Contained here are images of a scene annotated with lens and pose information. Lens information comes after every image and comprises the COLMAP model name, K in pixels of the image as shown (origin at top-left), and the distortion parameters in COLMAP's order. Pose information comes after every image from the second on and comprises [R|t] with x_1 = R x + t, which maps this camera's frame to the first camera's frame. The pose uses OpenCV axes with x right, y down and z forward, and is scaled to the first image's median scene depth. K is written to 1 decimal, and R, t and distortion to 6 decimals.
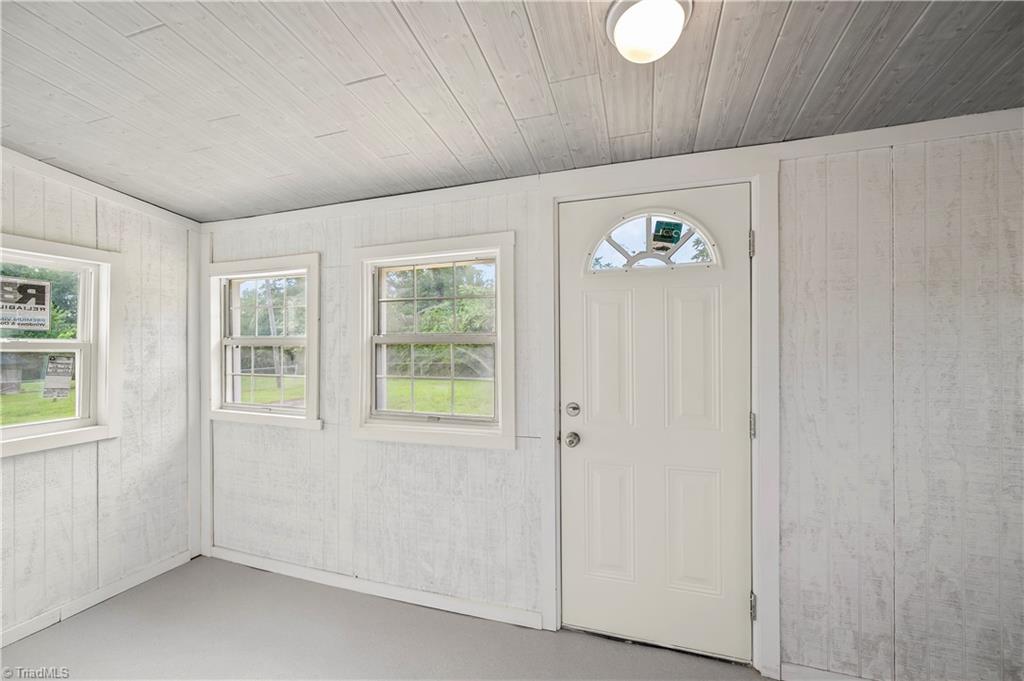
lens RADIAL K [[413.1, 0, 516.3], [0, 413.1, 340.3], [0, 0, 1]] dist [-0.000661, 0.000525]
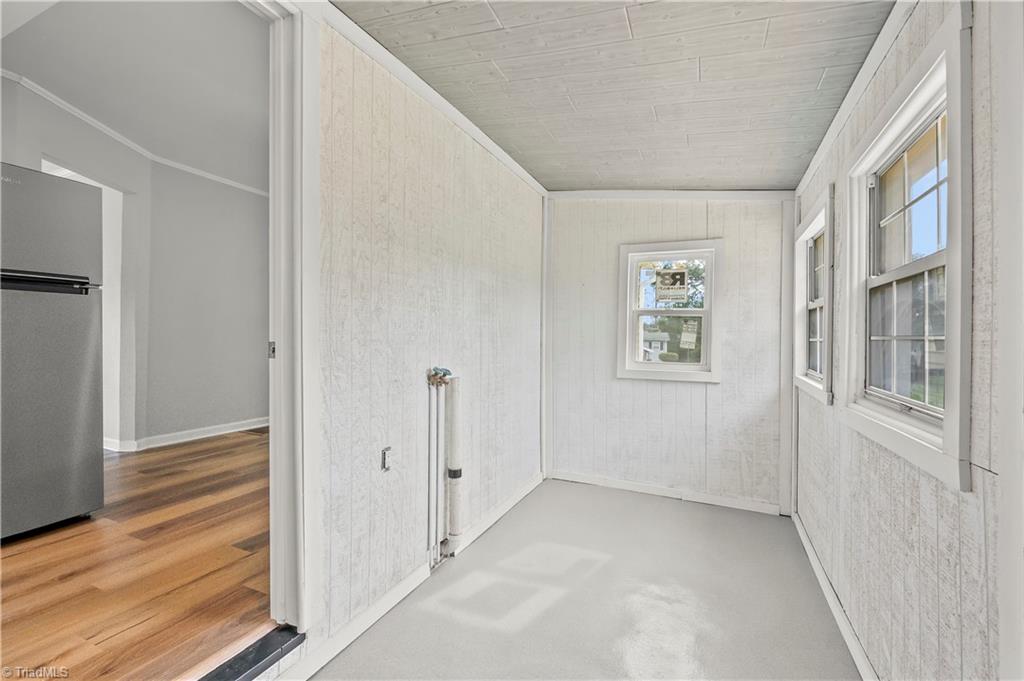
lens RADIAL K [[439.1, 0, 512.0], [0, 439.1, 340.5], [0, 0, 1]] dist [-0.000219, -0.000009]
pose [[-0.111707, 0.008556, -0.993704, 0.443069], [-0.008809, 0.999915, 0.009600, 0.092431], [0.993702, 0.009826, -0.111622, 0.500021]]
